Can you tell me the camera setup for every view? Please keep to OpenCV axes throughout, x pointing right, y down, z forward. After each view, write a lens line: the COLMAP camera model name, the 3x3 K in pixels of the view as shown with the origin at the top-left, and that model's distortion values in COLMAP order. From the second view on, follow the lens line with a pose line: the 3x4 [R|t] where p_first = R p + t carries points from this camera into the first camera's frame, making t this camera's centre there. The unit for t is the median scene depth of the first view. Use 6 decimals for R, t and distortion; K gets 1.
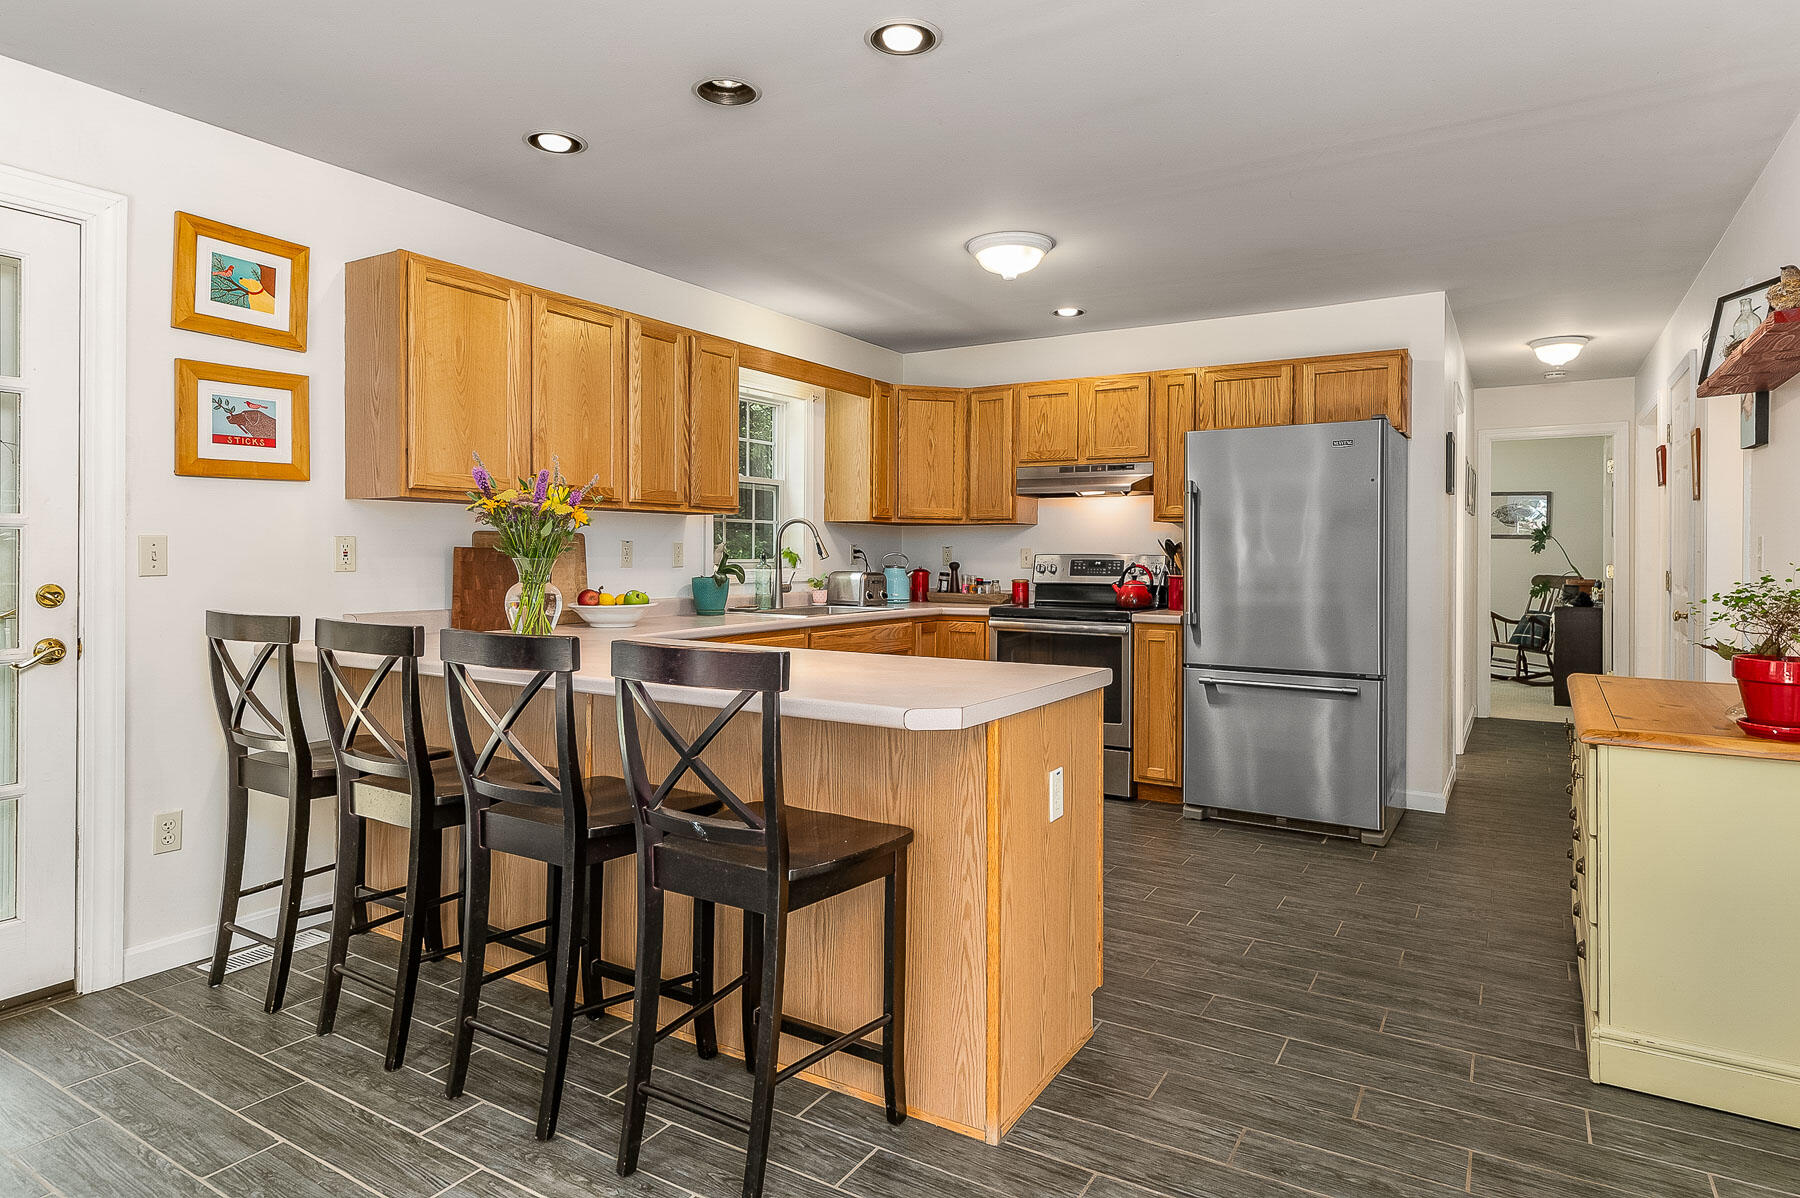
lens RADIAL K [[1018.2, 0, 899.4], [0, 1018.2, 605.8], [0, 0, 1]] dist [0.000110, 0.000012]
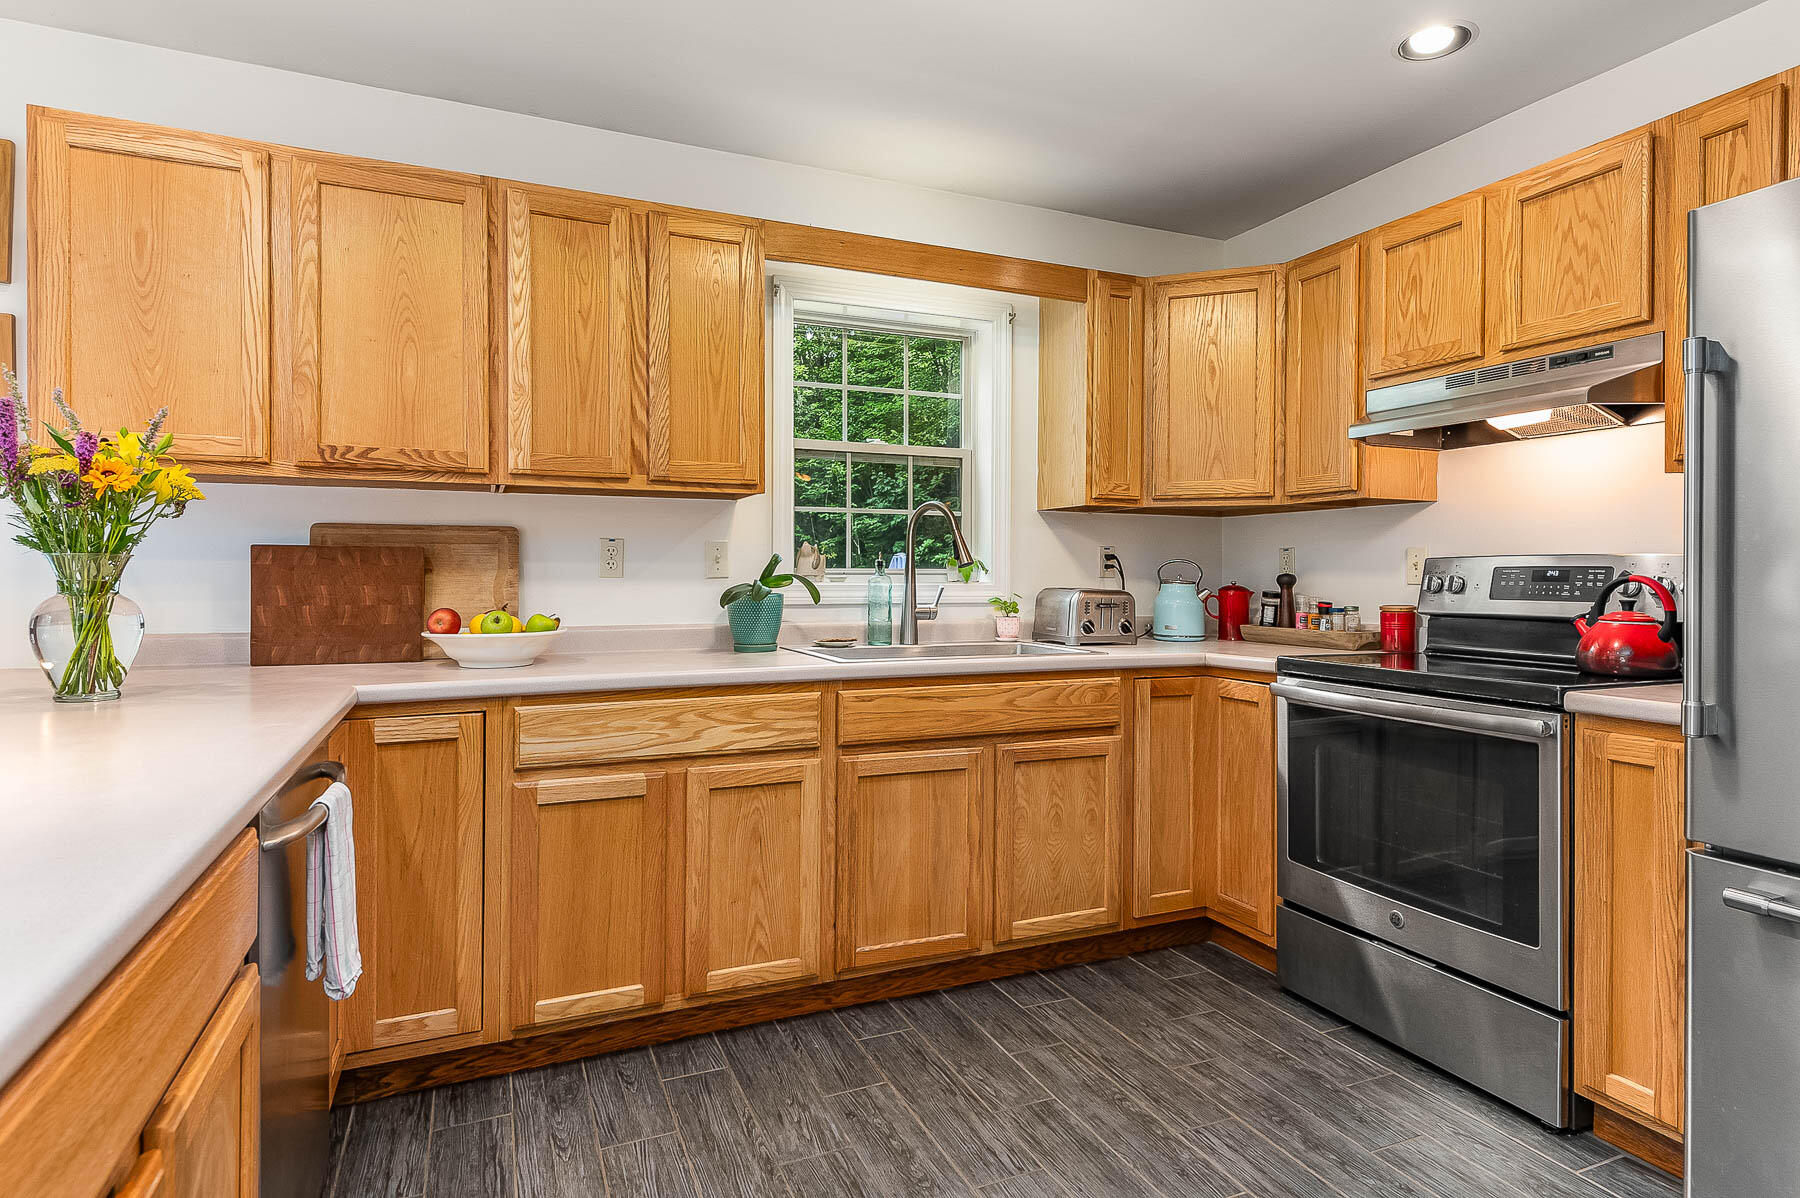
lens RADIAL K [[960.0, 0, 900.0], [0, 960.0, 599.0], [0, 0, 1]] dist [-0.000817, 0.000034]
pose [[0.819104, 0.011272, -0.573534, 0.209201], [-0.027831, 0.999410, -0.020105, -0.012855], [0.572969, 0.032430, 0.818935, 0.473719]]
